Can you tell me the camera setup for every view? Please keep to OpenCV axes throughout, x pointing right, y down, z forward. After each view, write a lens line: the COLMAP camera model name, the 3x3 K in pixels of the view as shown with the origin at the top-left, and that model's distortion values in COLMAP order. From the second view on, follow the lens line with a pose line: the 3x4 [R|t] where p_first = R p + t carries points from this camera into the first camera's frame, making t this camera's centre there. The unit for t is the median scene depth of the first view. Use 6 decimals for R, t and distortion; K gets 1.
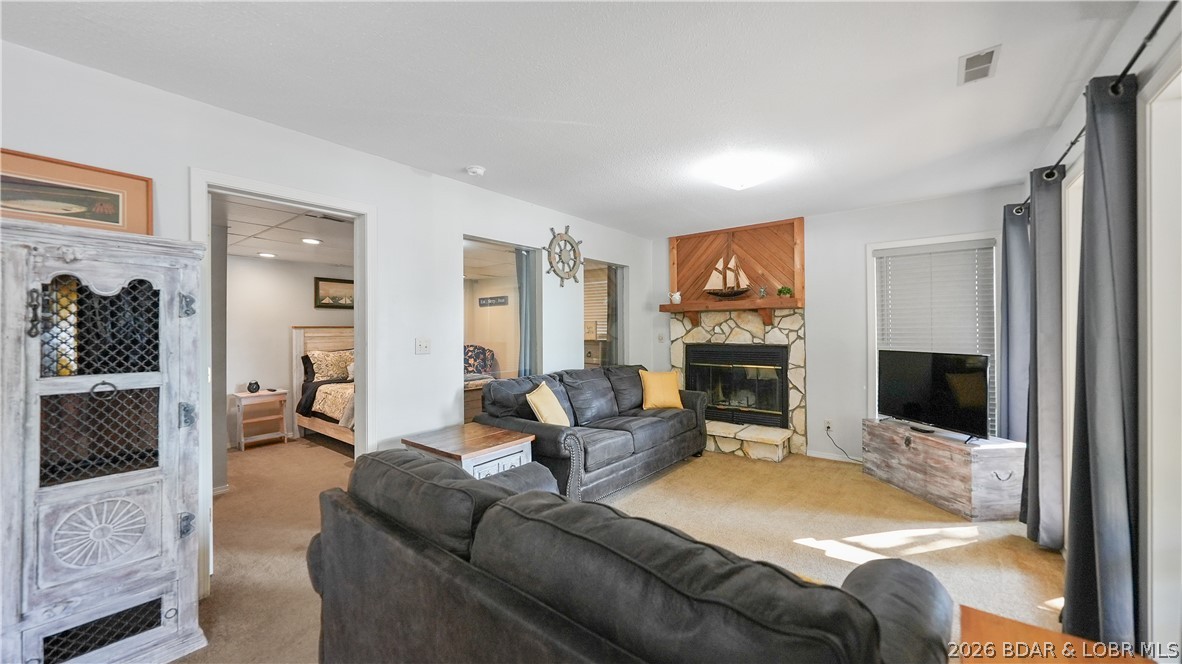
lens RADIAL K [[434.7, 0, 594.1], [0, 434.7, 327.8], [0, 0, 1]] dist [-0.000967, 0.000480]
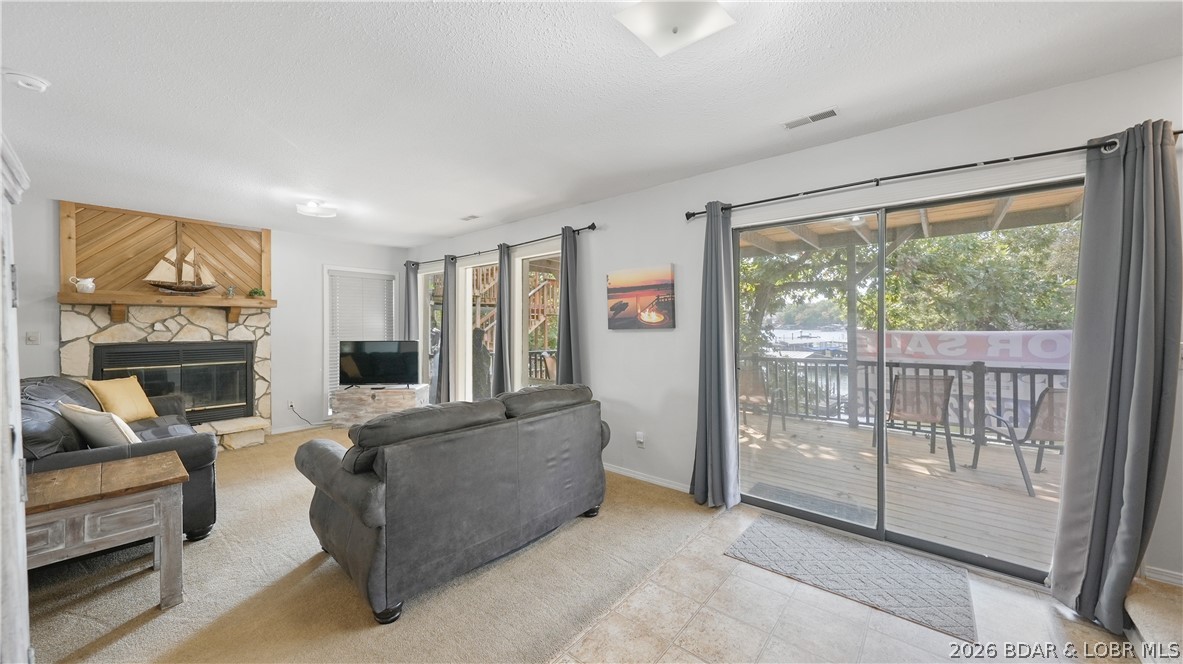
lens RADIAL K [[410.2, 0, 597.2], [0, 410.2, 325.7], [0, 0, 1]] dist [0.000490, 0.000104]
pose [[0.030881, 0.003871, 0.999516, -0.581445], [-0.007889, 0.999962, -0.003629, -0.001763], [-0.999492, -0.007773, 0.030911, 0.093905]]
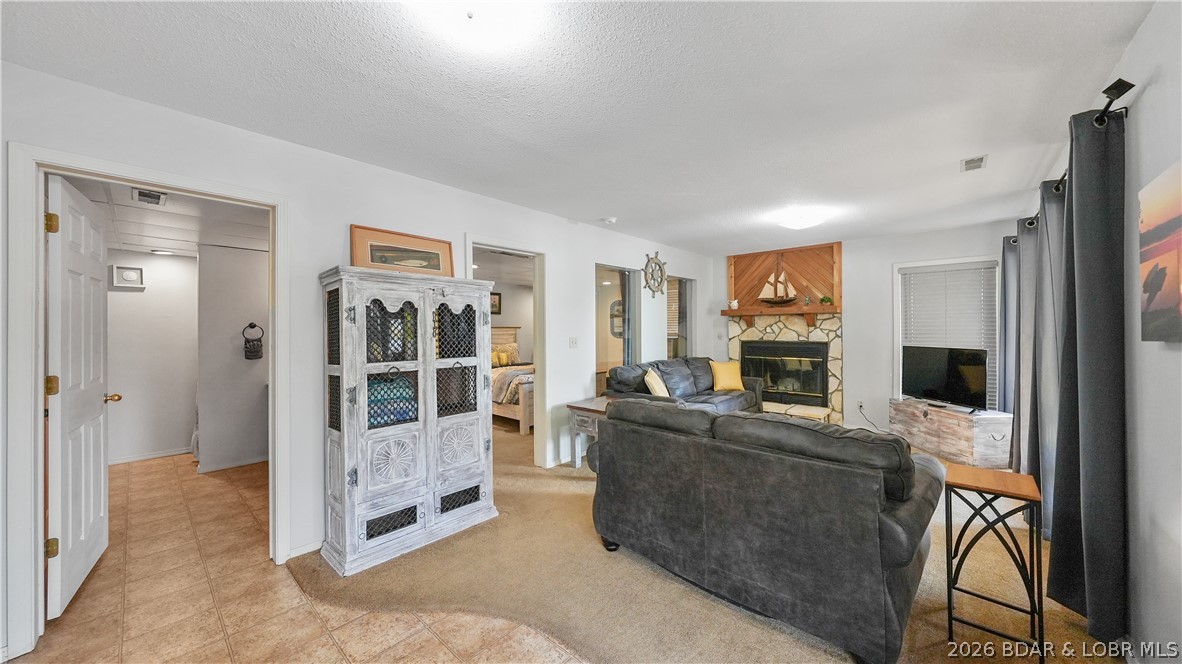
lens RADIAL K [[406.1, 0, 594.4], [0, 406.1, 329.8], [0, 0, 1]] dist [0.000037, 0.000094]
pose [[0.998006, -0.000431, -0.063123, -0.163960], [0.001114, 0.999941, 0.010784, -0.009610], [0.063115, -0.010833, 0.997947, -0.234184]]
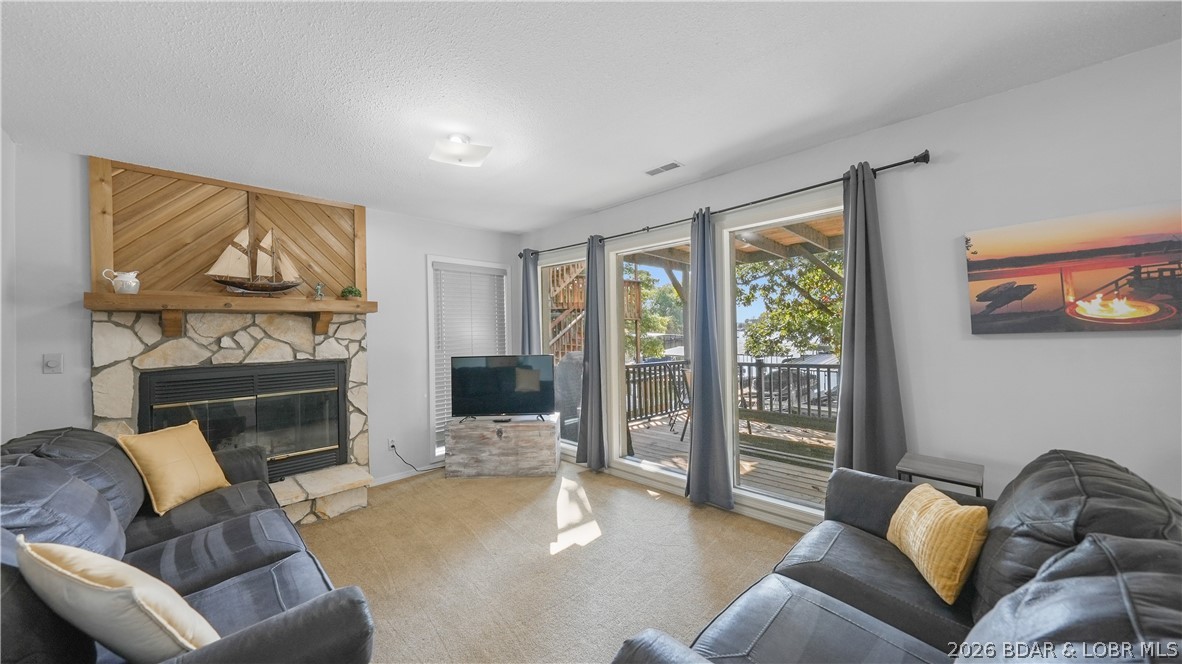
lens RADIAL K [[411.1, 0, 595.3], [0, 411.1, 328.1], [0, 0, 1]] dist [-0.001913, 0.000072]
pose [[0.105243, 0.010585, 0.994390, -0.265456], [0.010540, 0.999875, -0.011759, -0.003494], [-0.994391, 0.011718, 0.105118, 0.468953]]
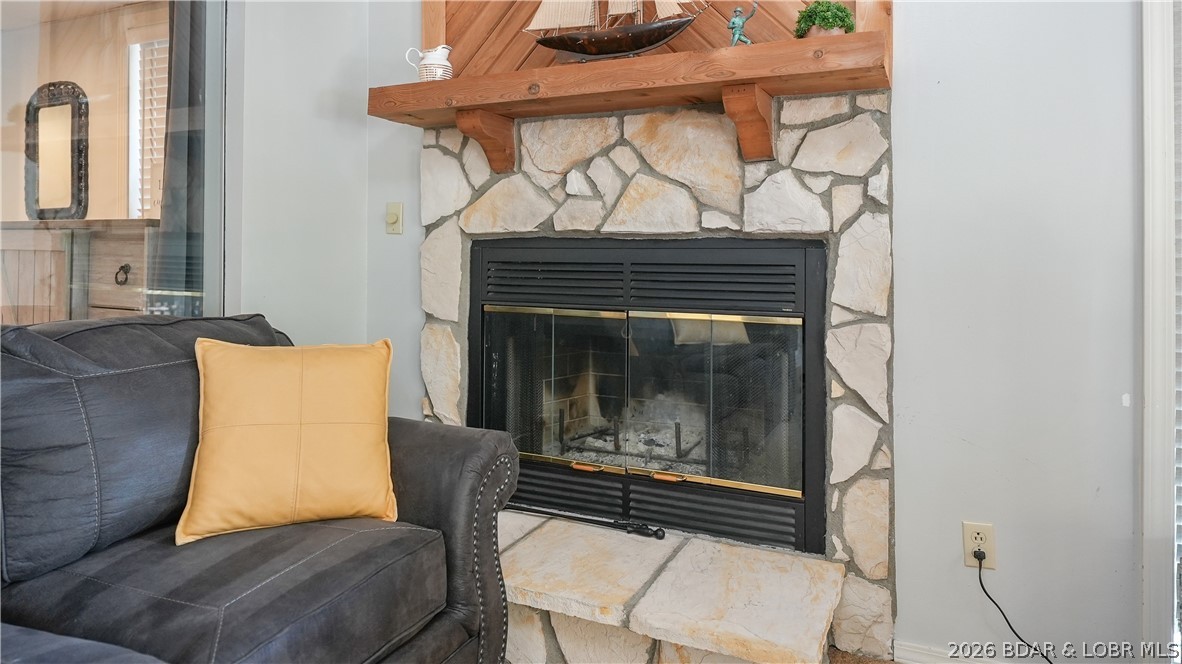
lens RADIAL K [[738.5, 0, 590.4], [0, 738.5, 242.2], [0, 0, 1]] dist [0.005836, 0.000341]
pose [[0.974307, 0.013231, 0.224837, 0.209735], [-0.012405, 0.999910, -0.005084, 0.049009], [-0.224884, 0.002164, 0.974383, 0.606885]]
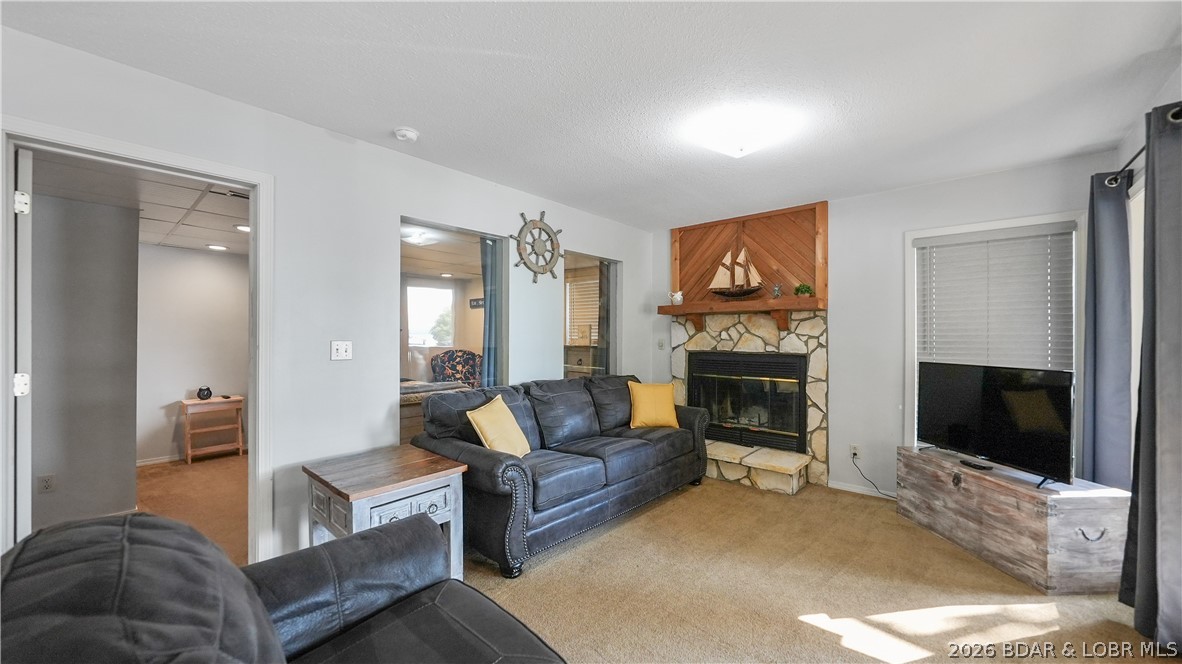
lens RADIAL K [[438.7, 0, 598.4], [0, 438.7, 335.5], [0, 0, 1]] dist [-0.000144, 0.000342]
pose [[0.998762, 0.009586, -0.048817, 0.086622], [-0.009416, 0.999949, 0.003713, 0.004507], [0.048850, -0.003248, 0.998801, 0.137160]]
